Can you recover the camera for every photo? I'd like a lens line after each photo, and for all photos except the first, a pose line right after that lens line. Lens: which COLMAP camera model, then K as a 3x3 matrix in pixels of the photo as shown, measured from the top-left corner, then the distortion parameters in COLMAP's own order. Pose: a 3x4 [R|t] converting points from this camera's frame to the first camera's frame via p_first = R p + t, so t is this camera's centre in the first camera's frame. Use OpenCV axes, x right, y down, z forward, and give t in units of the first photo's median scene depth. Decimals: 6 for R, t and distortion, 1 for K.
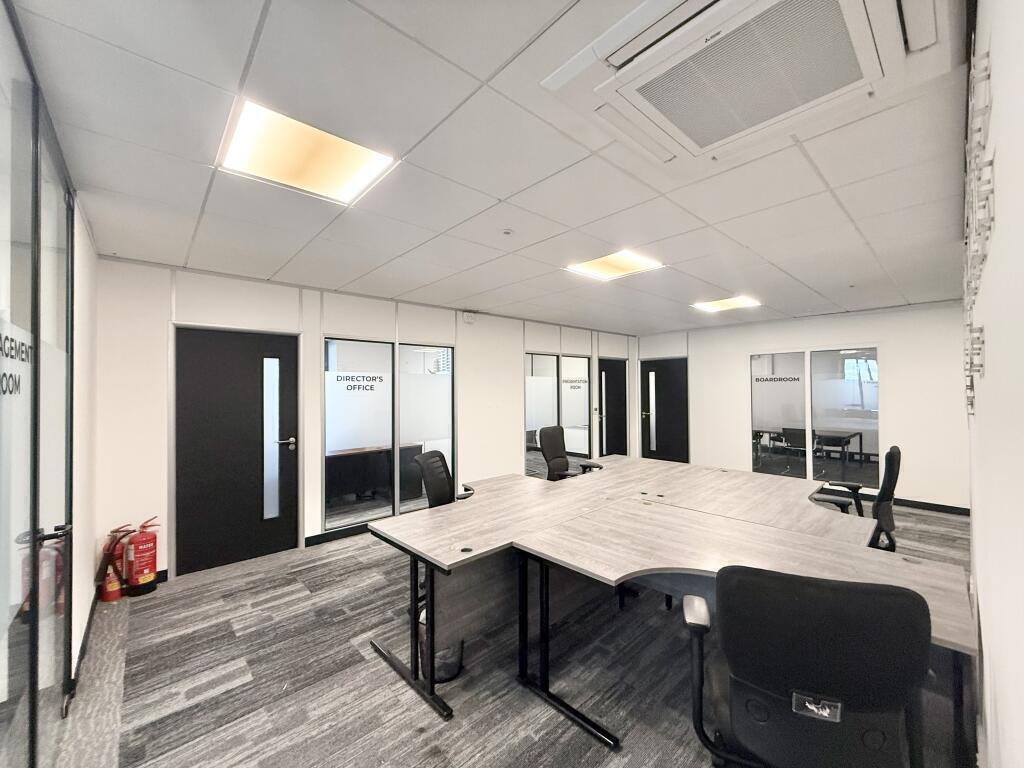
lens RADIAL K [[407.9, 0, 508.0], [0, 407.9, 382.6], [0, 0, 1]] dist [-0.000705, 0.000338]
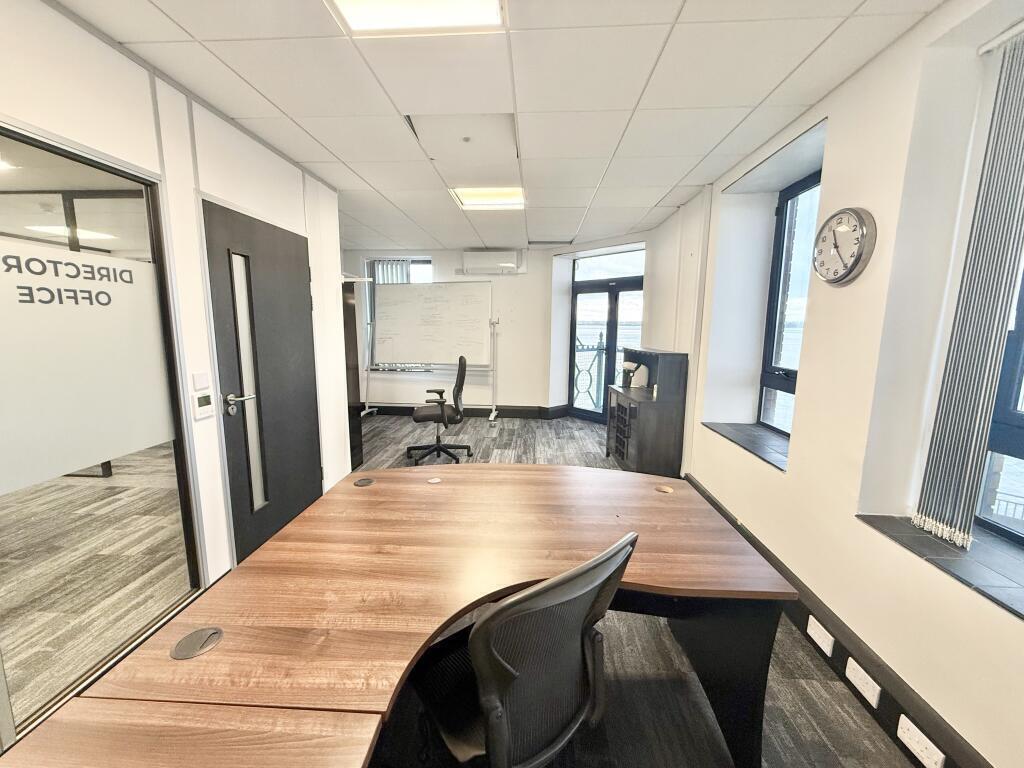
lens RADIAL K [[407.9, 0, 508.0], [0, 407.9, 382.6], [0, 0, 1]] dist [-0.000705, 0.000338]
pose [[-0.711323, 0.111795, -0.693918, -0.593102], [0.012809, 0.989168, 0.146231, 0.059264], [0.702749, 0.095129, -0.705049, 2.352542]]
